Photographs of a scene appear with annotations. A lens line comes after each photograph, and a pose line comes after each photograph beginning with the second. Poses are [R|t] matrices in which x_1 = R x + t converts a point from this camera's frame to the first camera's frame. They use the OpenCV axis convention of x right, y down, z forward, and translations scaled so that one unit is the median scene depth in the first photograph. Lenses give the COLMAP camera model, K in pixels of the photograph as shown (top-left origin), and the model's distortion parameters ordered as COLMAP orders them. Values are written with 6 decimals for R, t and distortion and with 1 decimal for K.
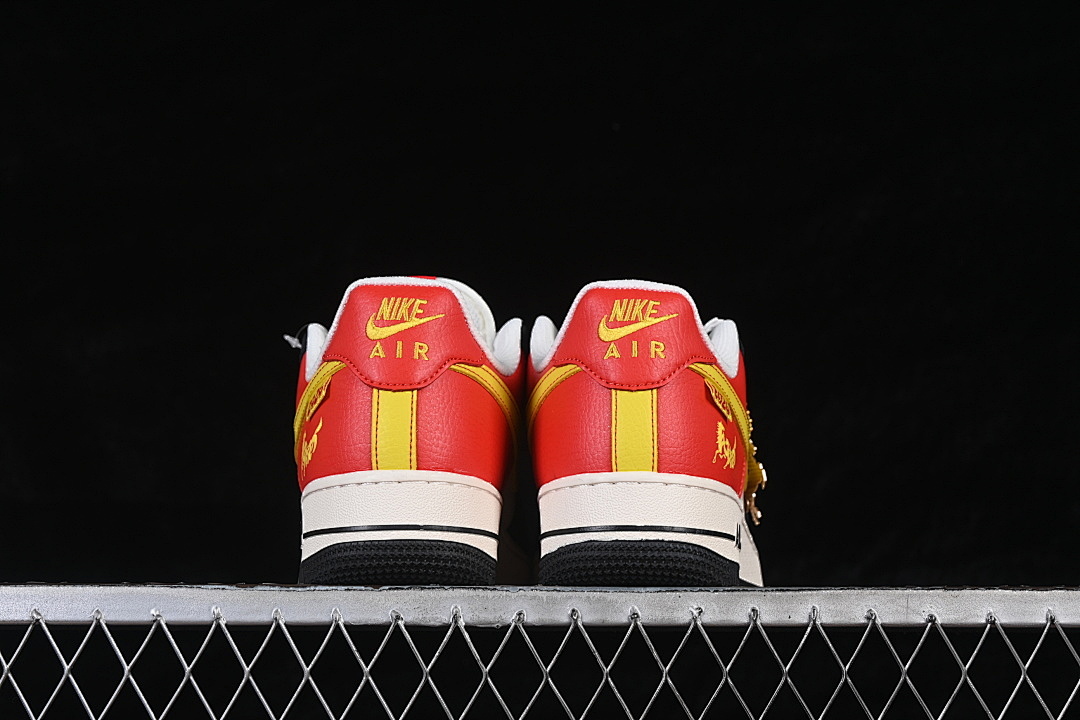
lens RADIAL K [[2260.3, 0, 540.0], [0, 2260.3, 360.0], [0, 0, 1]] dist [-0.038609, -0.416435]
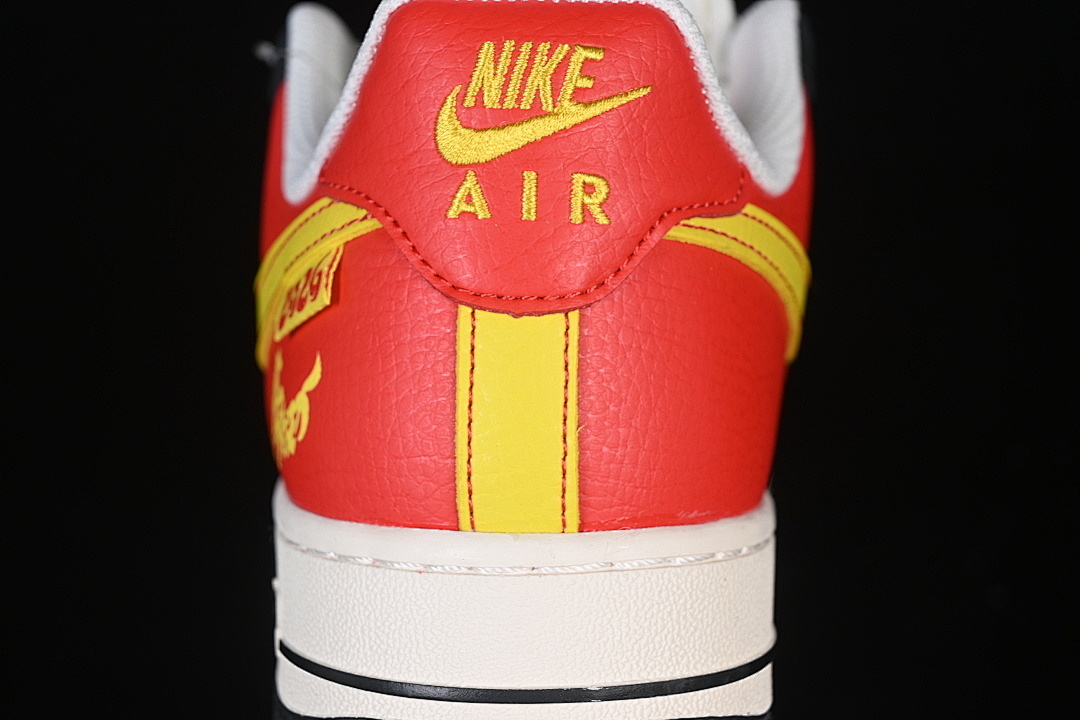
lens RADIAL K [[2260.3, 0, 540.0], [0, 2260.3, 360.0], [0, 0, 1]] dist [-0.038609, -0.416435]
pose [[0.999941, 0.005217, -0.009517, -0.056828], [-0.002330, 0.959648, 0.281195, -0.080790], [0.010600, -0.281156, 0.959603, 0.644341]]
